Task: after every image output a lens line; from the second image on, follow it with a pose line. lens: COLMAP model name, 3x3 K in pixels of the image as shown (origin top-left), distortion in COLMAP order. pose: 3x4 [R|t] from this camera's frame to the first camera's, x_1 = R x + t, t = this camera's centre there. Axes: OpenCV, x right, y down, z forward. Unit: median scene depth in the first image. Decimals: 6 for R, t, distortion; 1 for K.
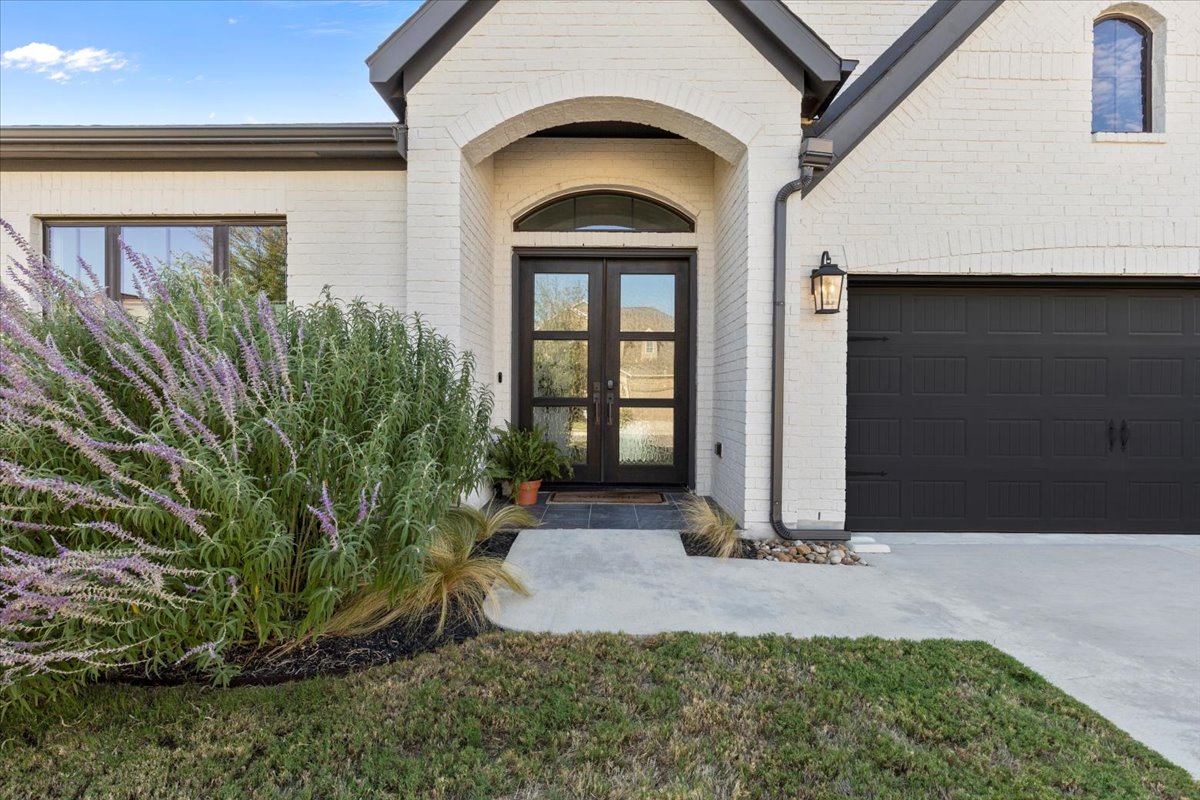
lens RADIAL K [[578.4, 0, 600.0], [0, 578.4, 400.0], [0, 0, 1]] dist [-0.003497, -0.000449]
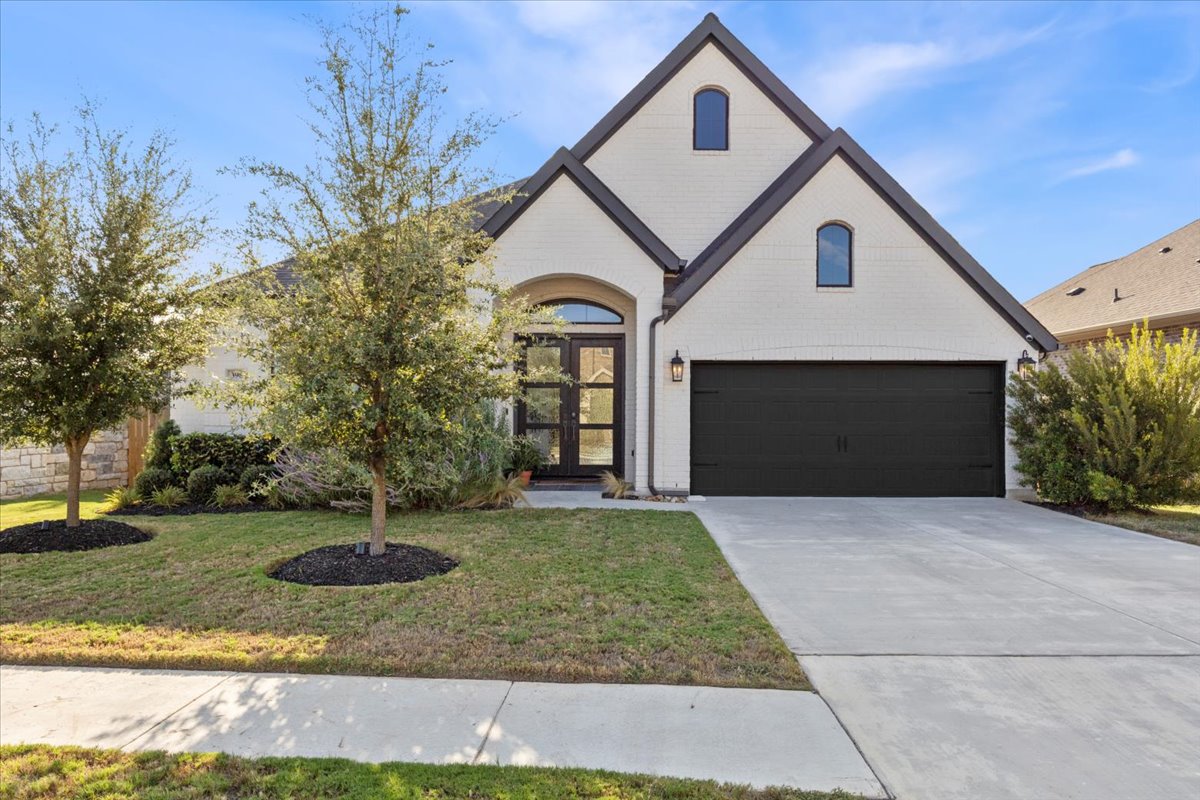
lens RADIAL K [[869.4, 0, 618.9], [0, 869.4, 395.6], [0, 0, 1]] dist [0.002043, 0.000176]
pose [[0.999898, -0.002608, 0.014014, 0.146812], [0.002934, 0.999723, -0.023337, -0.032388], [-0.013949, 0.023376, 0.999629, -1.926062]]
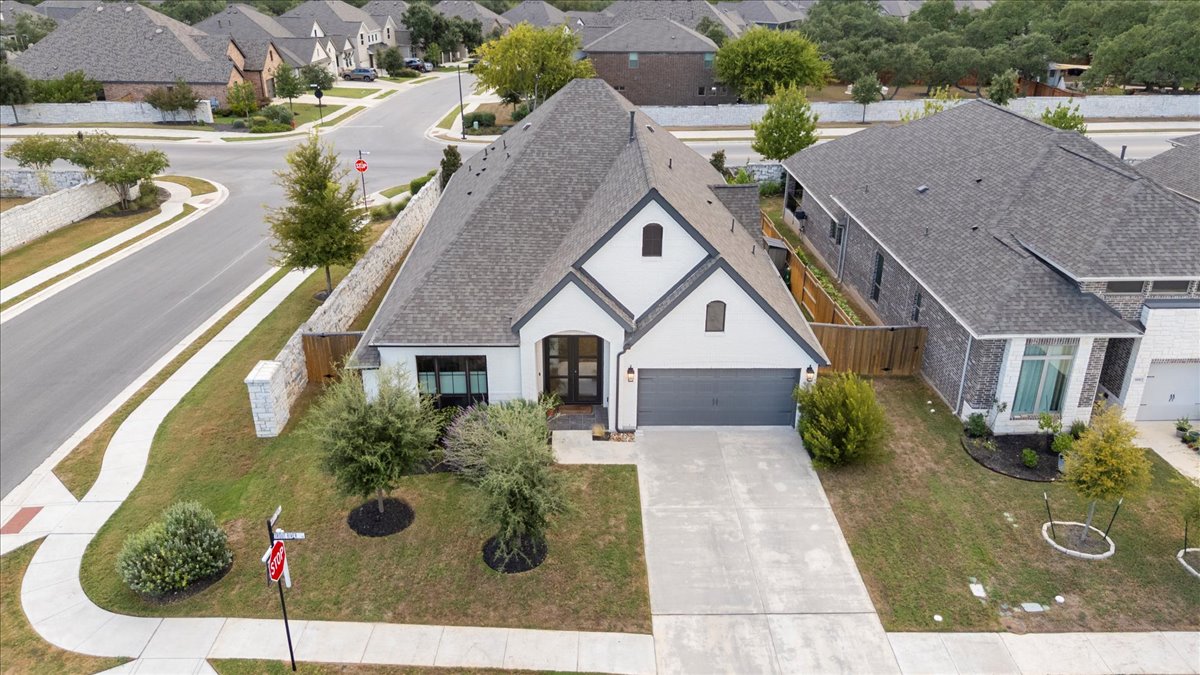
lens RADIAL K [[889.8, 0, 600.0], [0, 889.8, 337.5], [0, 0, 1]] dist [-0.000637, -0.000074]
pose [[0.999729, -0.011773, 0.020094, 0.068983], [0.002625, 0.914294, 0.405042, -2.753744], [-0.023141, -0.404880, 0.914077, -4.208352]]
